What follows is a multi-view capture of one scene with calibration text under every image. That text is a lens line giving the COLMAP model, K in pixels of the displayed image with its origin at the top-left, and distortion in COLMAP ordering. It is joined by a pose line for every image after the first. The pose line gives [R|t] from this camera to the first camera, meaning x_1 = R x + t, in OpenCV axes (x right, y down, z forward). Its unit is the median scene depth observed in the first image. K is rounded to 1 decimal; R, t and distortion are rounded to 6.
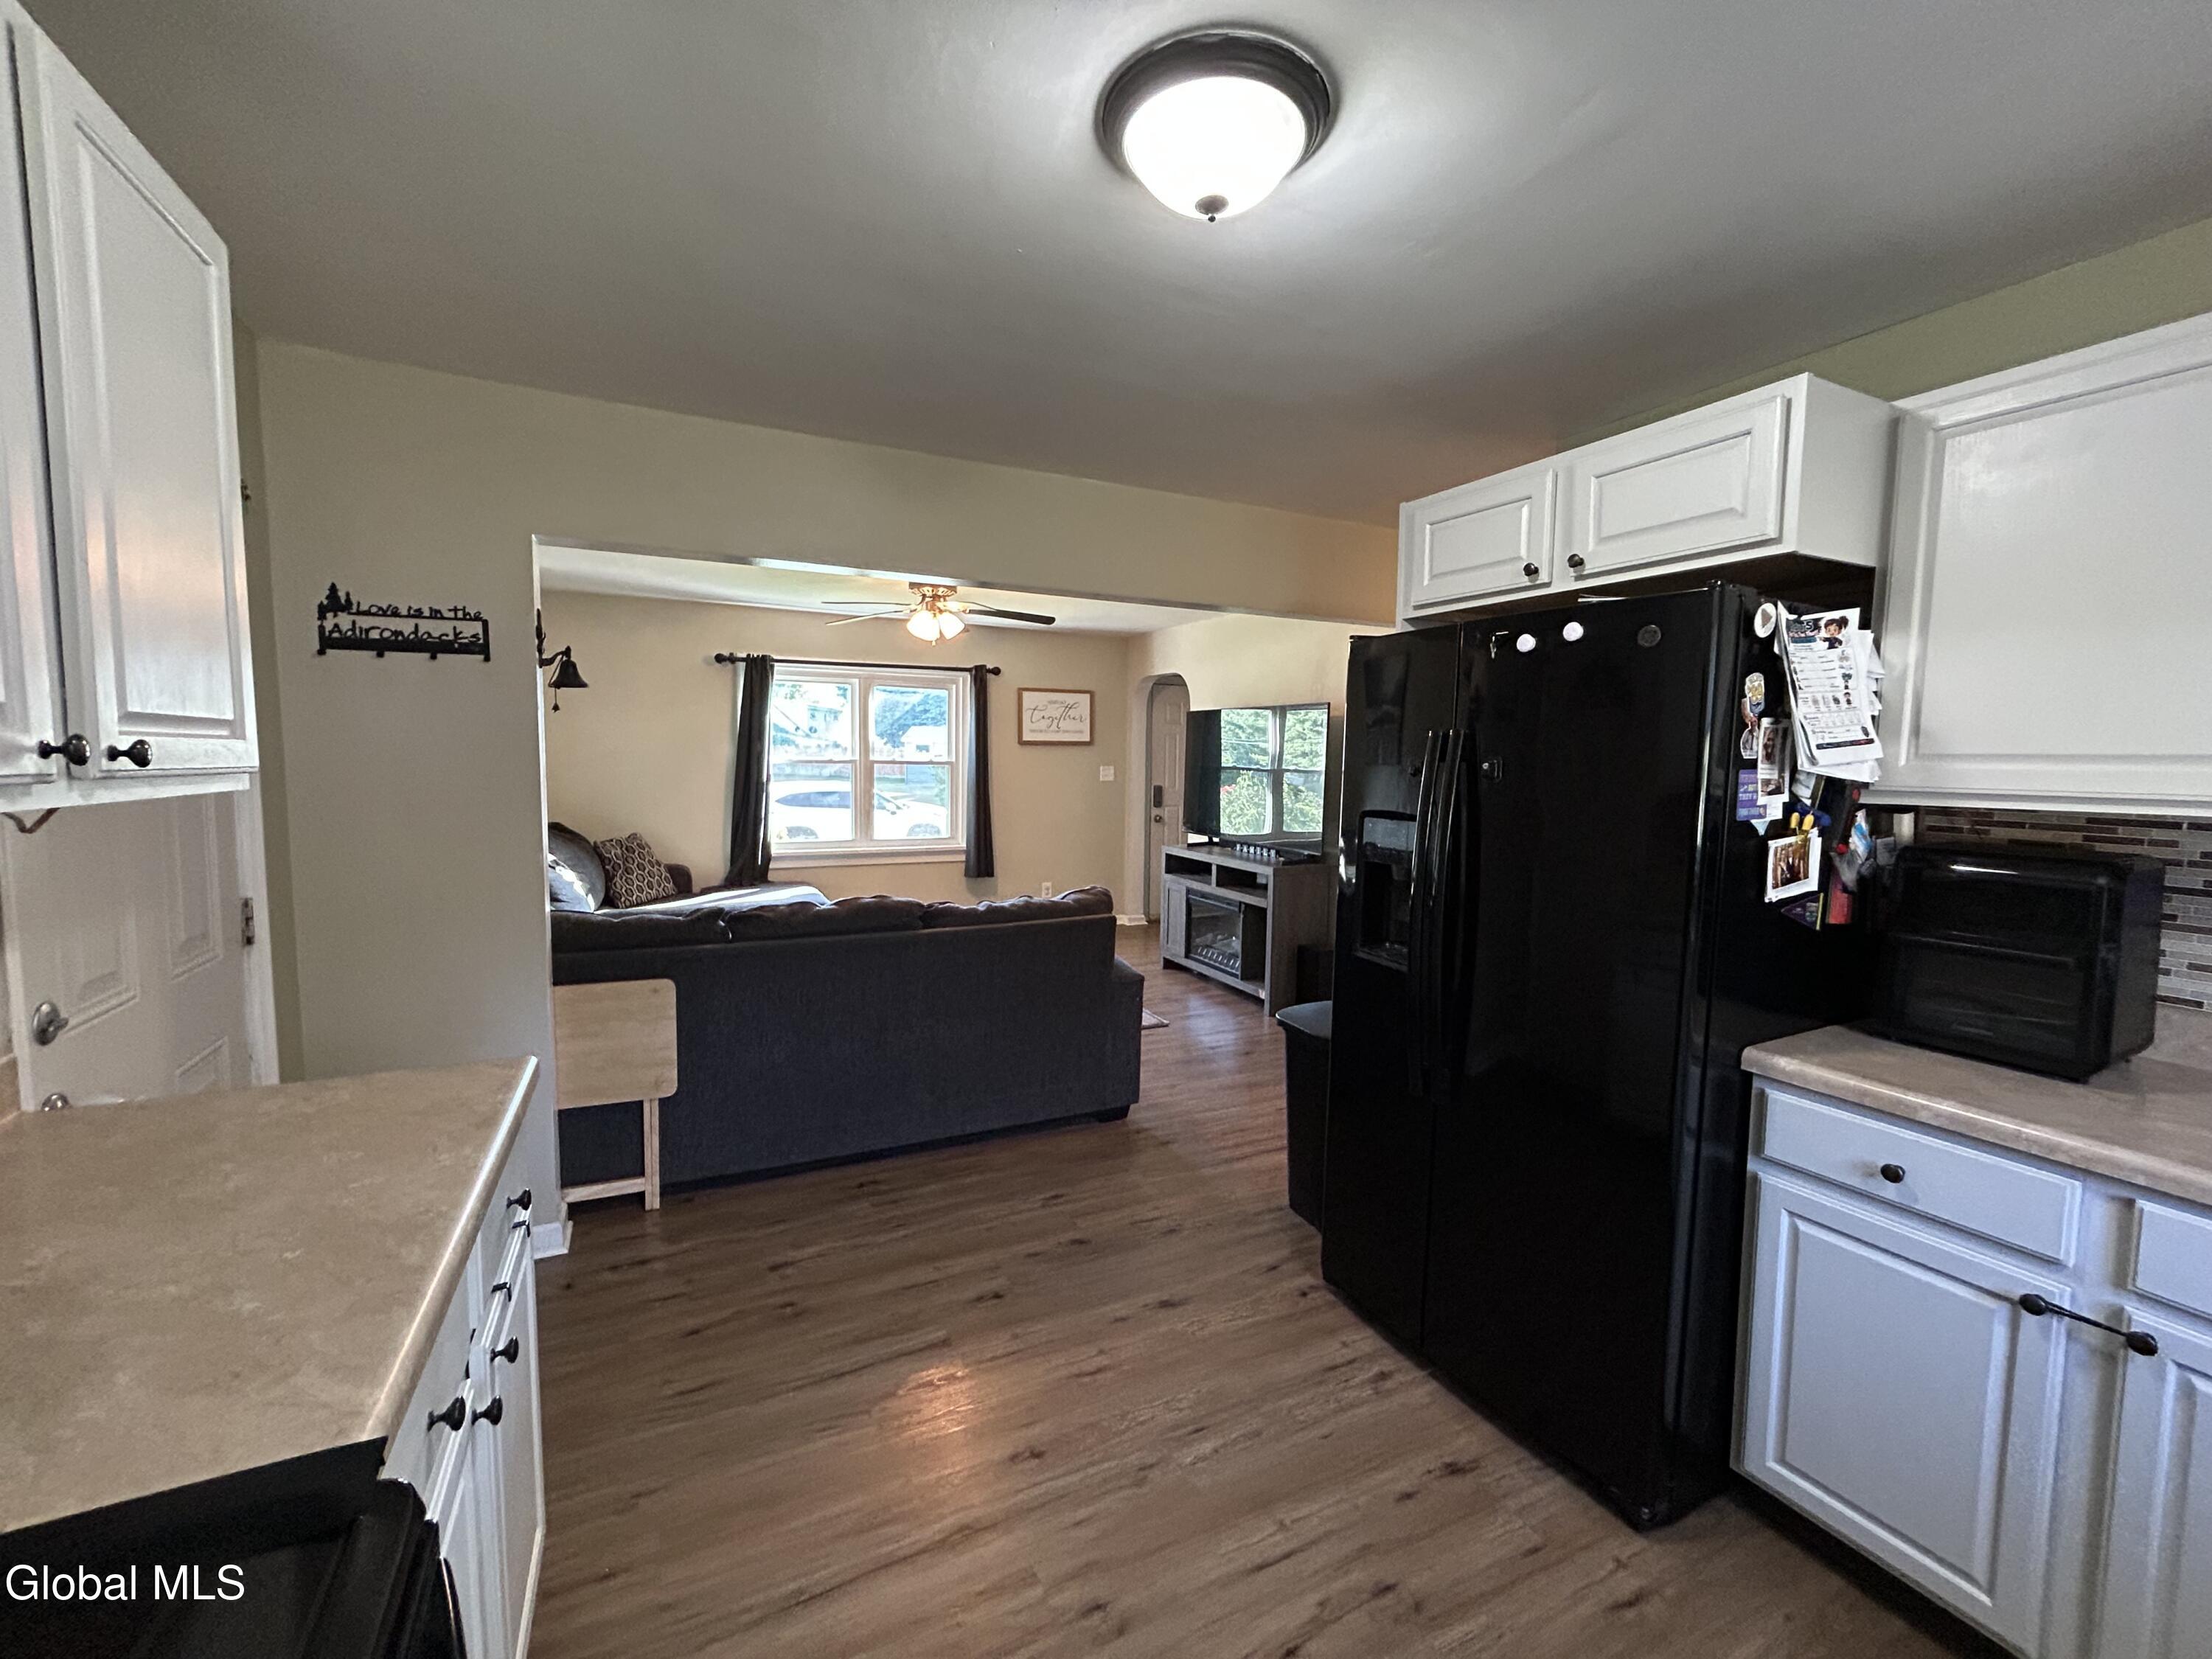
lens RADIAL K [[898.0, 0, 1100.7], [0, 898.0, 820.4], [0, 0, 1]] dist [0.001775, -0.000011]
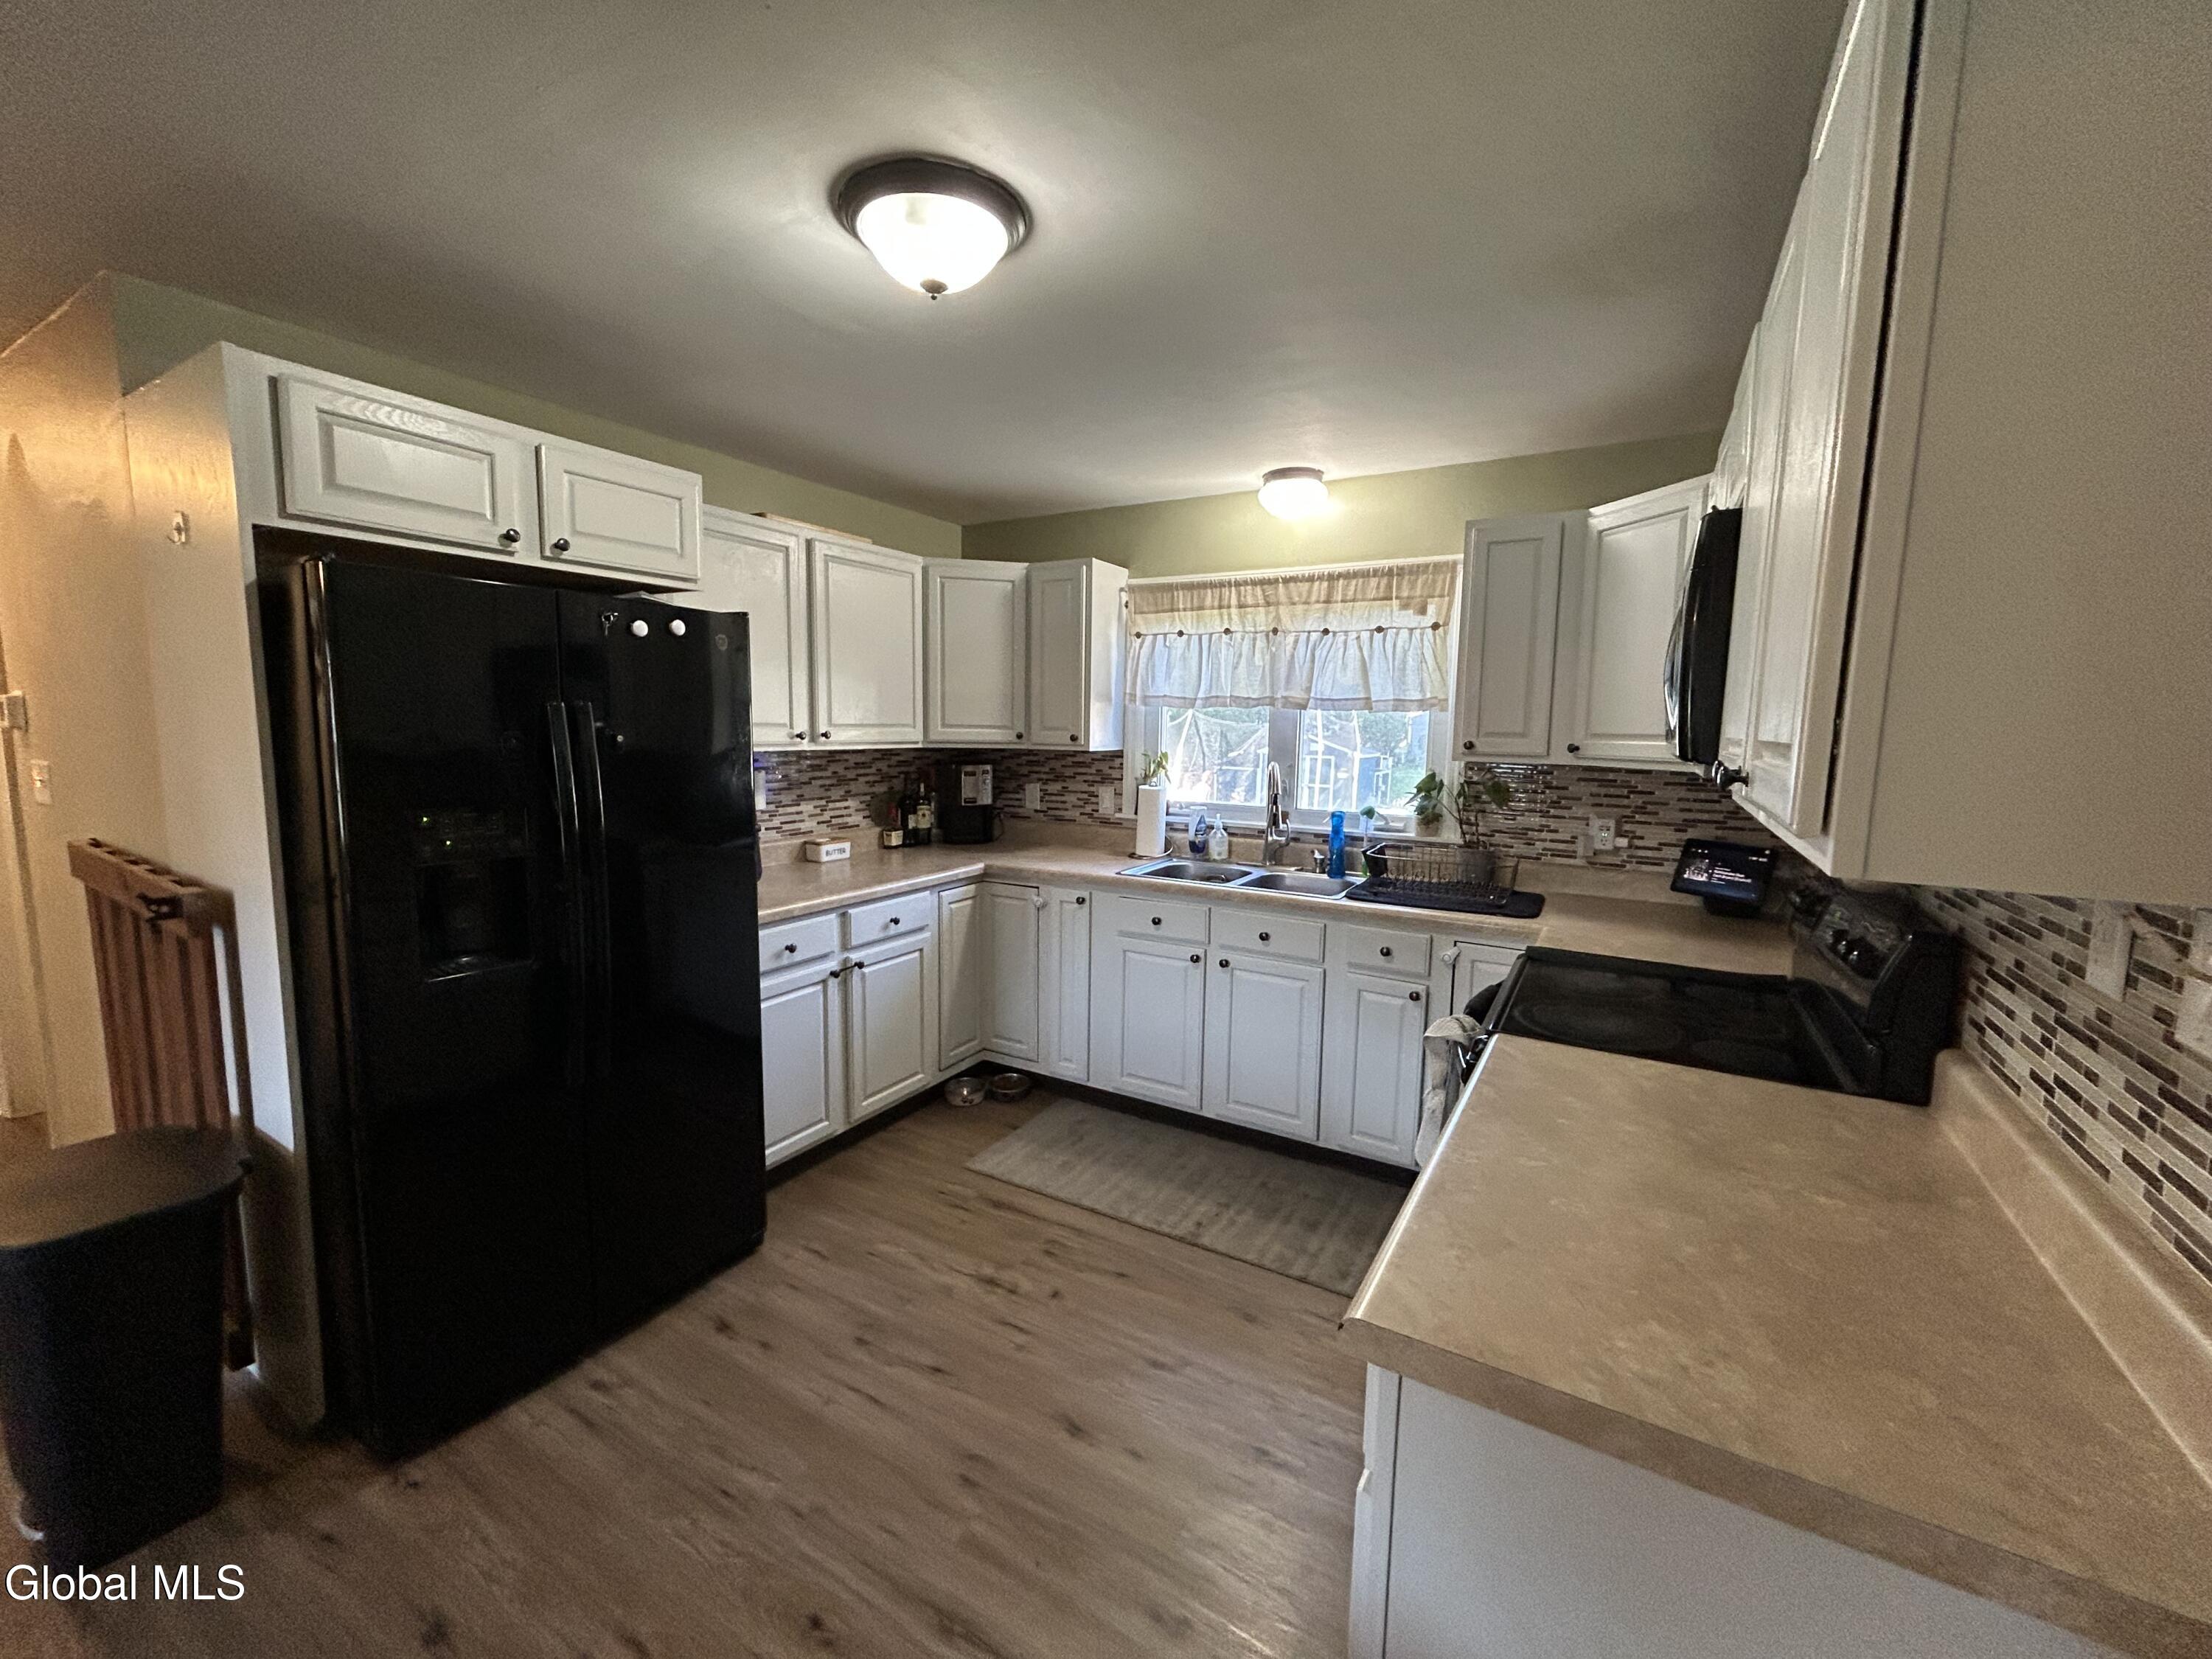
lens RADIAL K [[898.0, 0, 1107.7], [0, 898.0, 829.4], [0, 0, 1]] dist [0.001775, -0.000011]
pose [[-0.549087, -0.115841, 0.827698, -0.854581], [0.044250, 0.984929, 0.167201, -0.116935], [-0.834593, 0.128433, -0.535686, 1.205589]]
